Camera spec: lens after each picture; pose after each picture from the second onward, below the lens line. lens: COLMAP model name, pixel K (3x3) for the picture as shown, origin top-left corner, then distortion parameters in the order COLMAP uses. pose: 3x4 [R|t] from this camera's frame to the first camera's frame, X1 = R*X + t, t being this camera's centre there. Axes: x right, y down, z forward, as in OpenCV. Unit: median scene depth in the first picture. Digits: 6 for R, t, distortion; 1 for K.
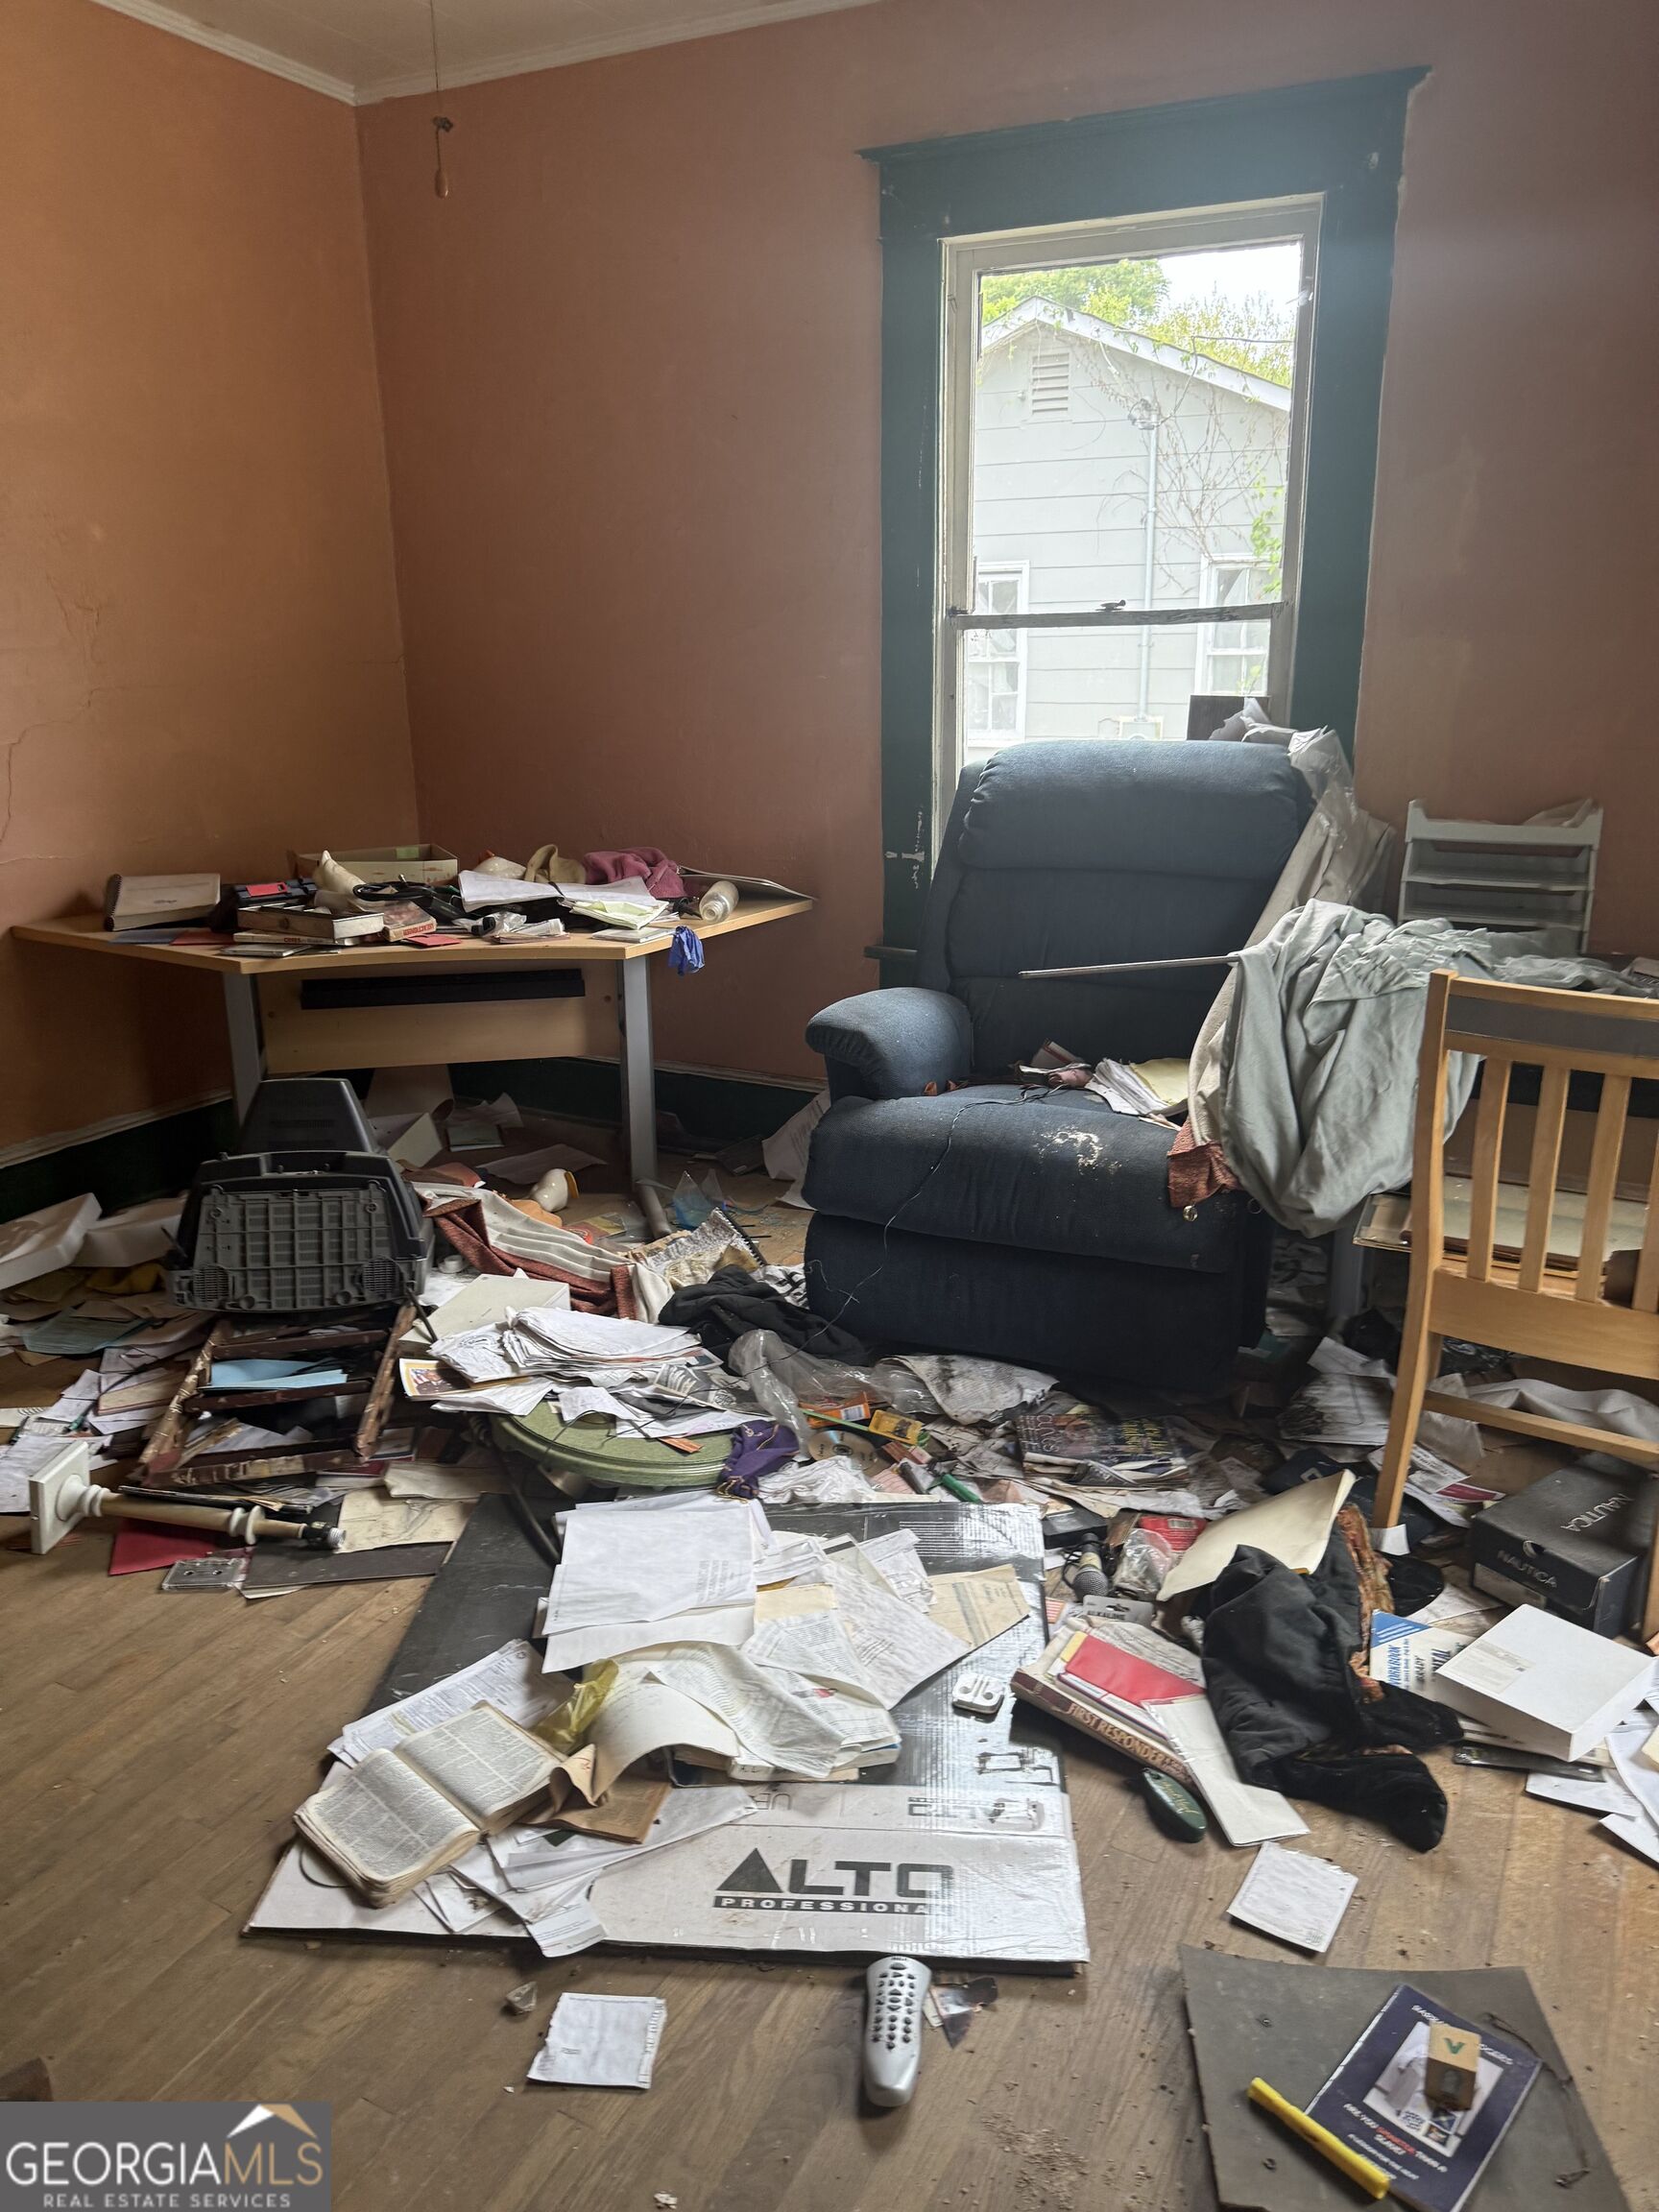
lens RADIAL K [[1602.9, 0, 821.8], [0, 1602.9, 1098.2], [0, 0, 1]] dist [0.056552, -0.015922]
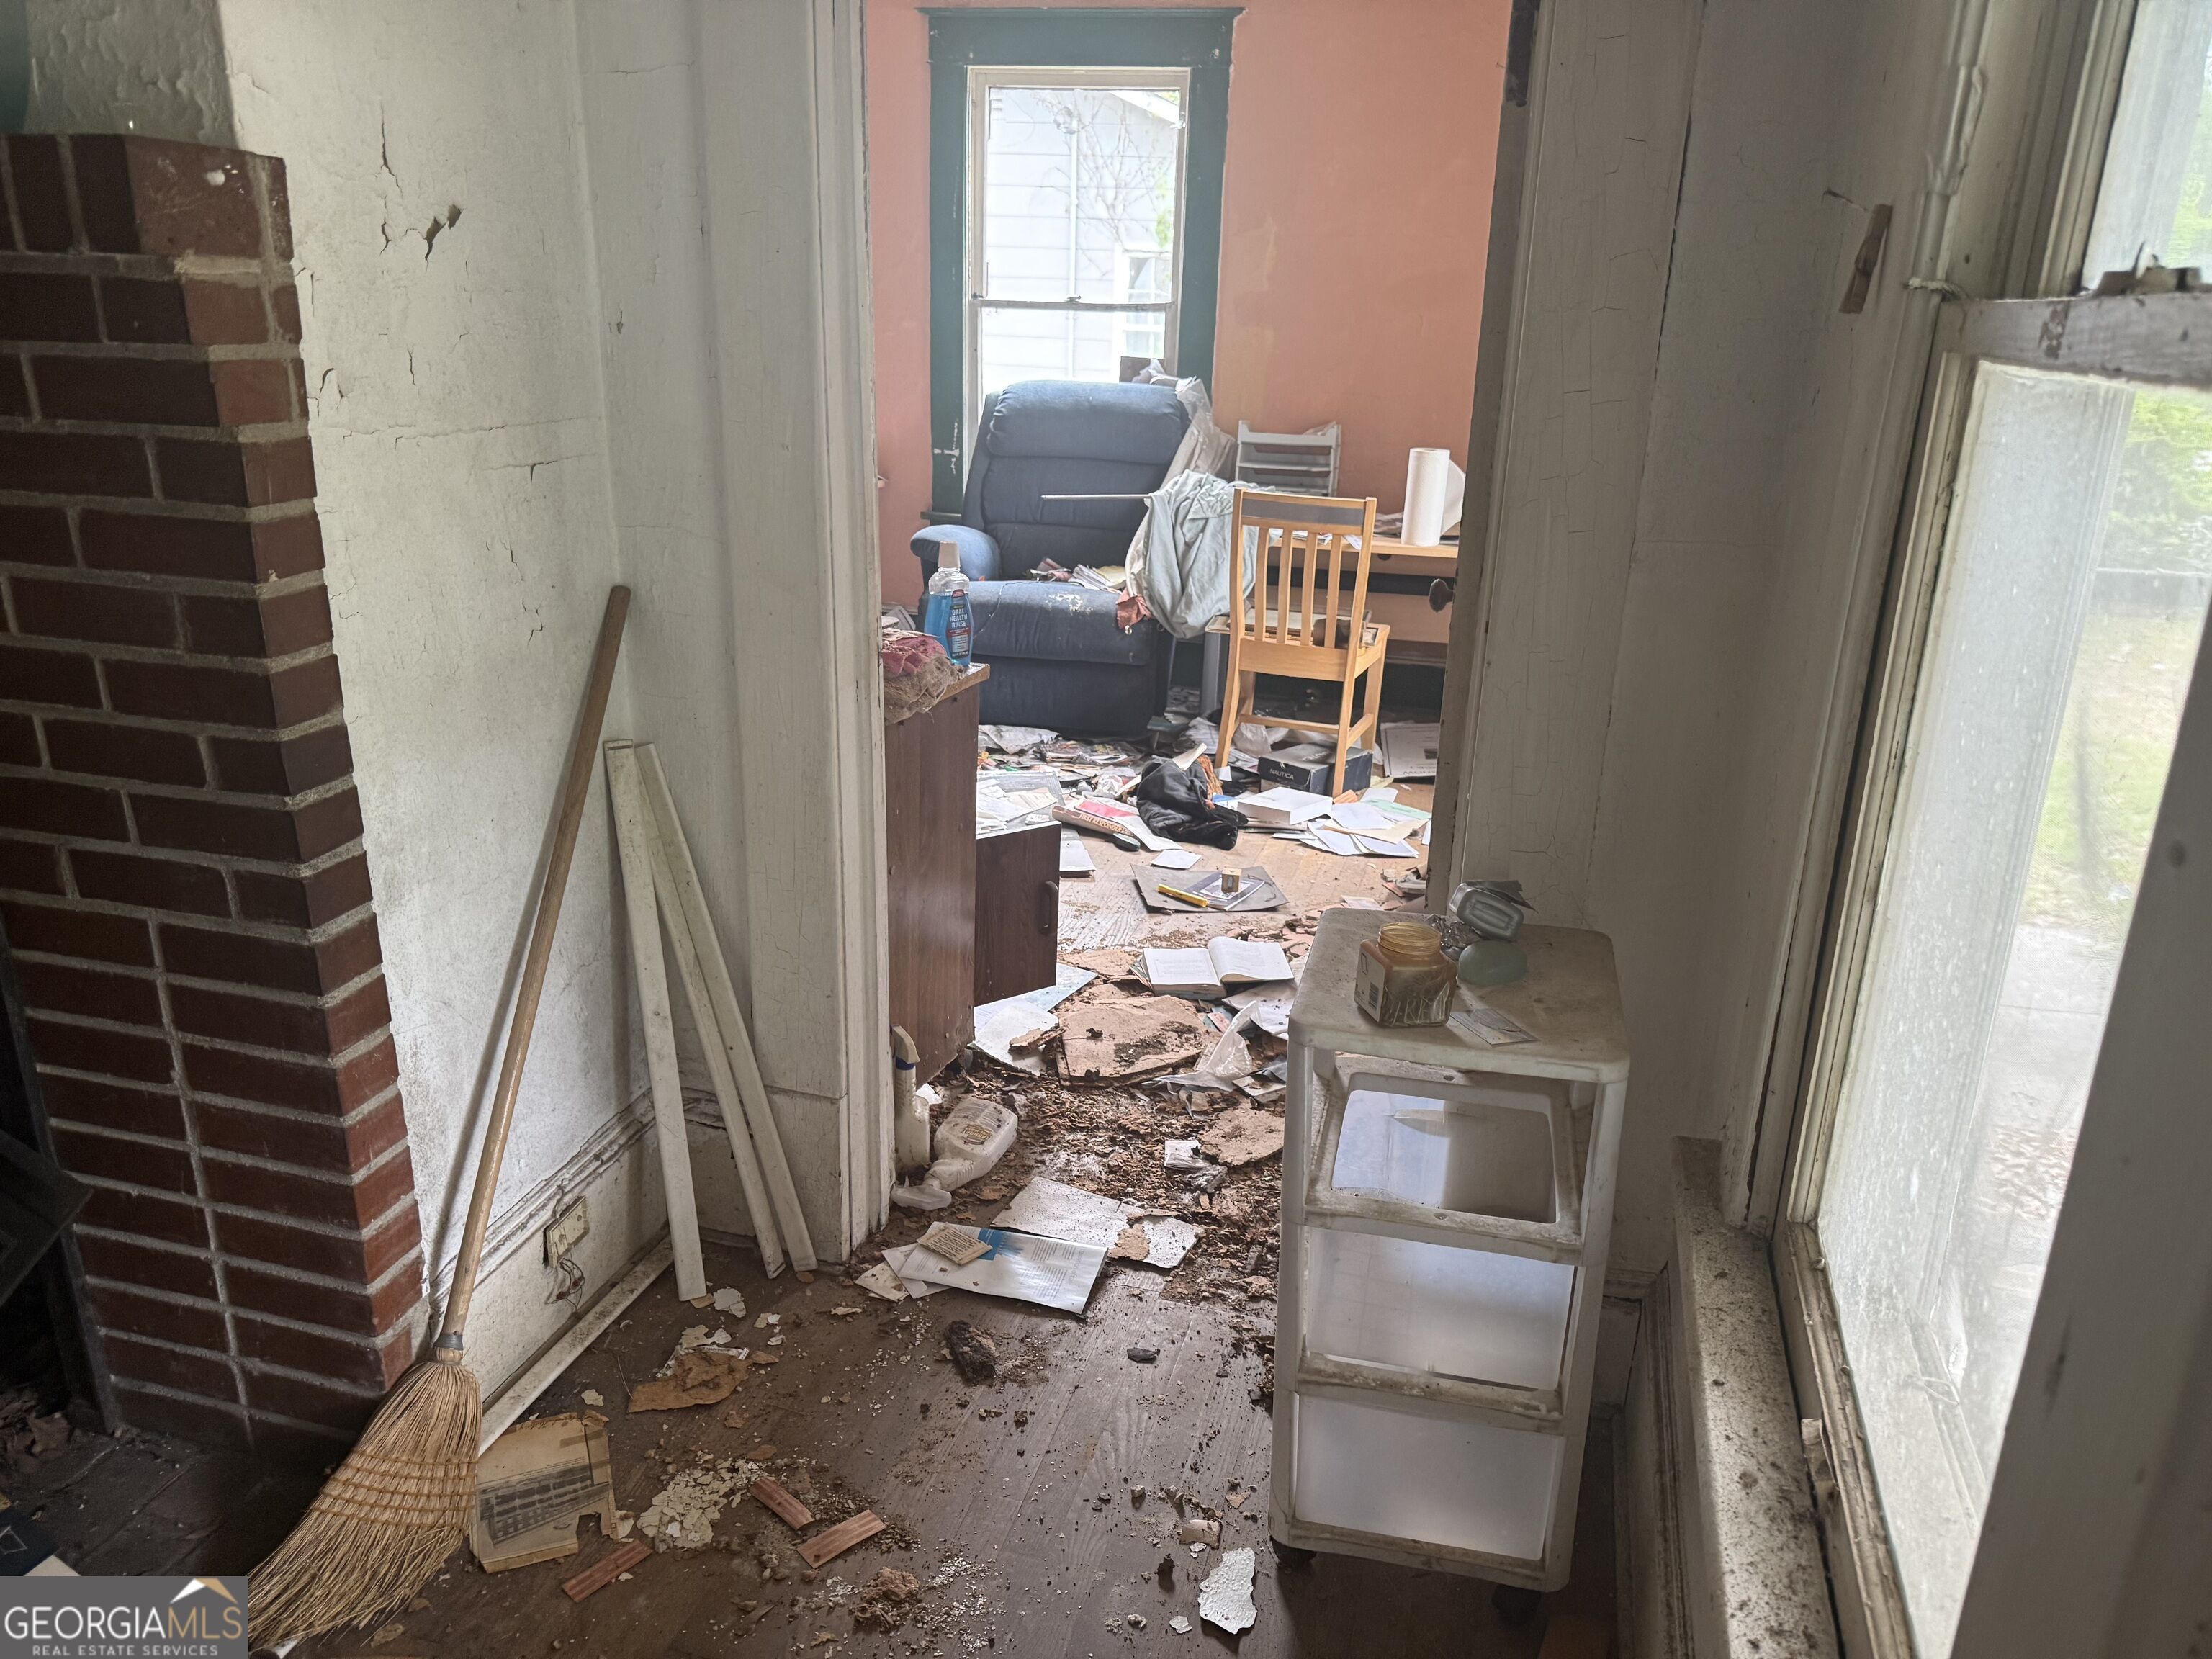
lens RADIAL K [[1602.9, 0, 1106.3], [0, 1602.9, 890.1], [0, 0, 1]] dist [0.056552, -0.015922]
pose [[0.975251, -0.033193, 0.218593, -0.191090], [0.017393, 0.997120, 0.073812, 0.201760], [-0.220413, -0.068183, 0.973021, -0.747015]]
